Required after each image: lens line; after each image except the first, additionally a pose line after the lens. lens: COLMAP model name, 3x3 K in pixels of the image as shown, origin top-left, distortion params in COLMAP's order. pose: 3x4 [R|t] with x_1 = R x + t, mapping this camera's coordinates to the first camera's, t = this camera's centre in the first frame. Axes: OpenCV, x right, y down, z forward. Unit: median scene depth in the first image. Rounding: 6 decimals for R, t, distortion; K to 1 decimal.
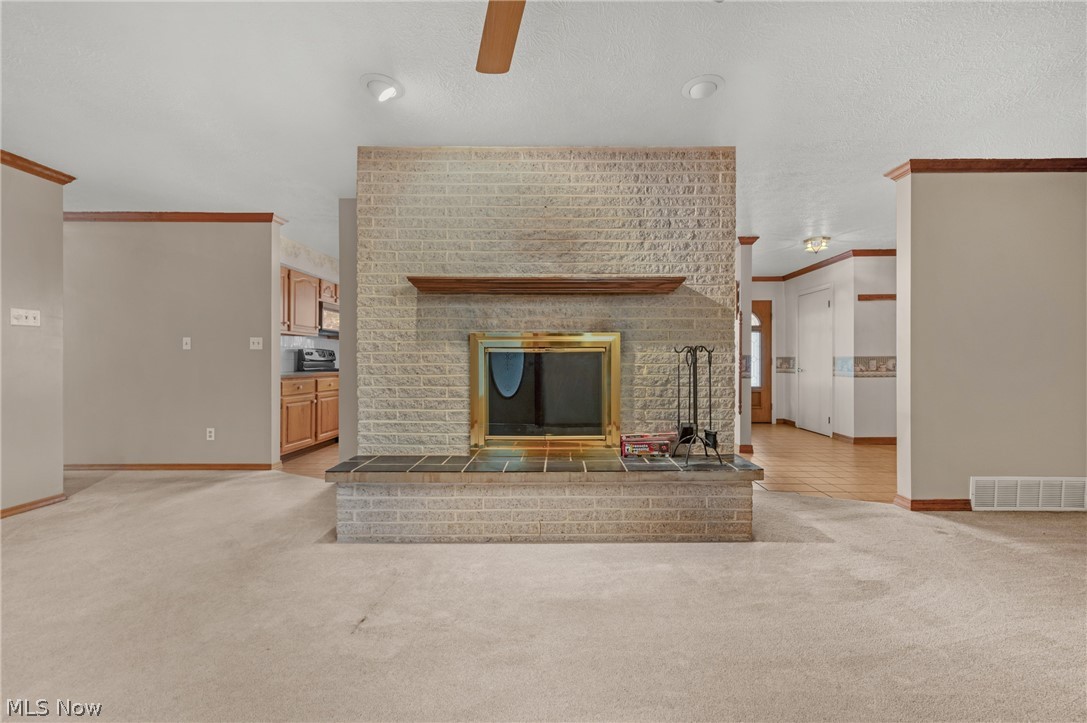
lens RADIAL K [[432.1, 0, 551.6], [0, 432.1, 356.0], [0, 0, 1]] dist [0.017604, -0.000035]
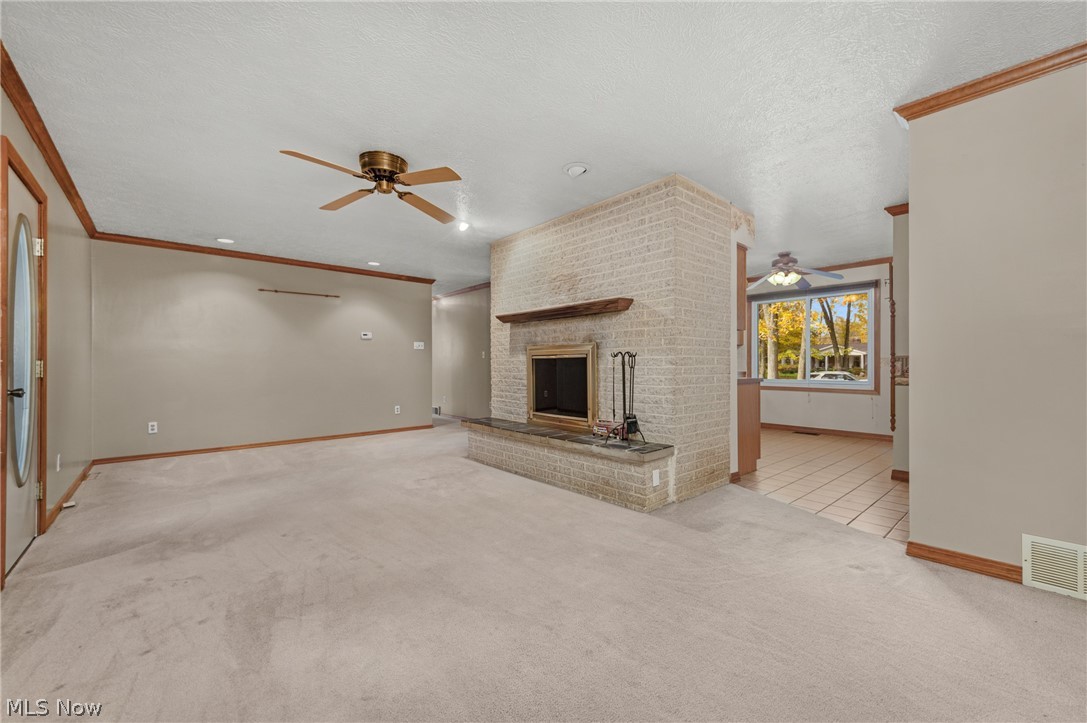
lens RADIAL K [[432.1, 0, 551.6], [0, 432.1, 356.0], [0, 0, 1]] dist [0.017604, -0.000035]
pose [[0.662548, -0.016699, -0.748834, 1.050753], [0.011534, 0.999860, -0.012092, 0.001848], [0.748931, -0.000625, 0.662648, 0.010458]]
